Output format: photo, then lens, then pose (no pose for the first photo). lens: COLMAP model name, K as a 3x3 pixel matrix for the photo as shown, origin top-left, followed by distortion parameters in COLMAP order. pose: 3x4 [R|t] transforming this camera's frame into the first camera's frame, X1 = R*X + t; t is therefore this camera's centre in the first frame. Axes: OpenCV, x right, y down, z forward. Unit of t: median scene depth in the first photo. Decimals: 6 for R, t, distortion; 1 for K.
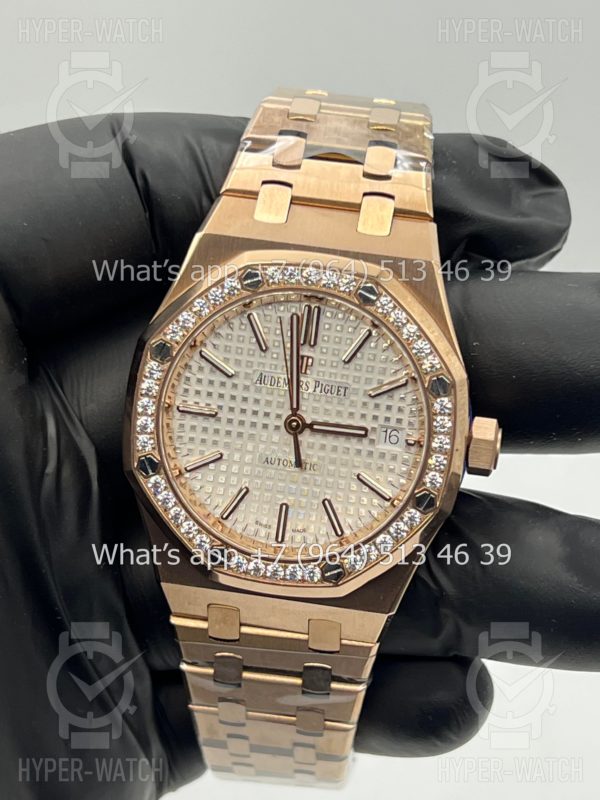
lens RADIAL K [[1872.0, 0, 298.0], [0, 1872.0, 402.5], [0, 0, 1]] dist [0.243863, 0.000000]
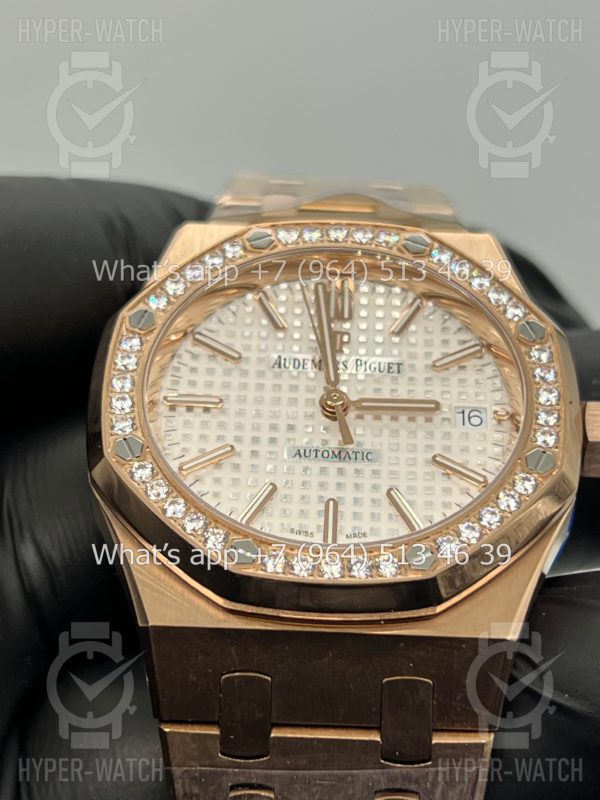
lens RADIAL K [[1872.0, 0, 297.2], [0, 1872.0, 399.4], [0, 0, 1]] dist [0.243863, 0.000000]
pose [[0.990422, -0.008519, 0.137814, -0.112466], [0.097304, 0.751207, -0.652855, 0.467865], [-0.097965, 0.660012, 0.744841, 0.474829]]
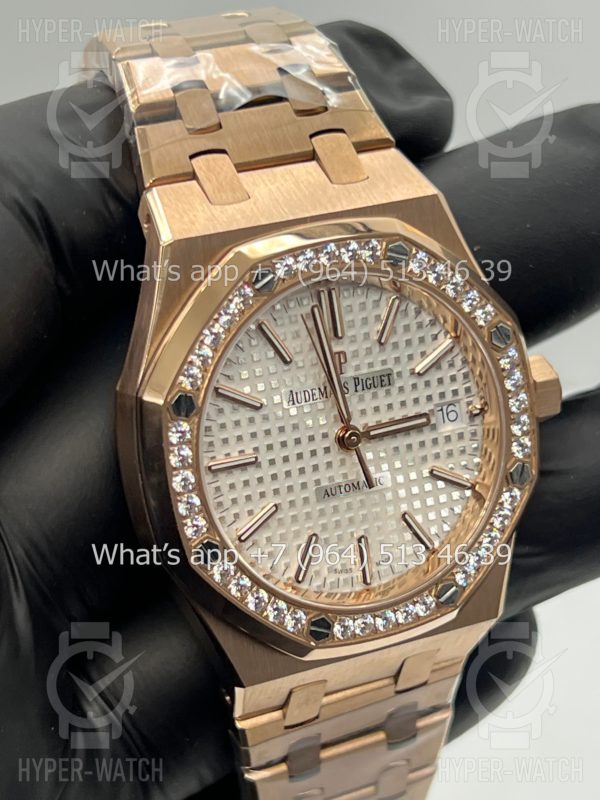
lens RADIAL K [[1872.0, 0, 273.6], [0, 1872.0, 399.3], [0, 0, 1]] dist [0.243863, 0.000000]
pose [[0.839251, -0.321564, 0.438468, -0.371260], [0.292446, 0.946764, 0.134582, -0.120233], [-0.458403, 0.015280, 0.888613, 0.306872]]
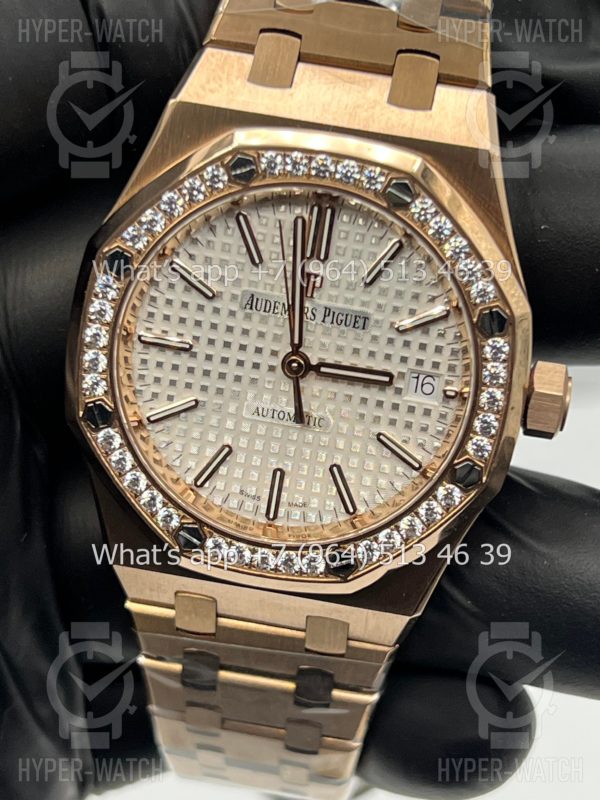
lens RADIAL K [[1872.0, 0, 301.9], [0, 1872.0, 404.0], [0, 0, 1]] dist [0.243863, 0.000000]
pose [[0.999577, 0.026877, 0.011096, -0.007094], [-0.027852, 0.994606, 0.099915, -0.047536], [-0.008350, -0.100182, 0.994934, 0.255038]]
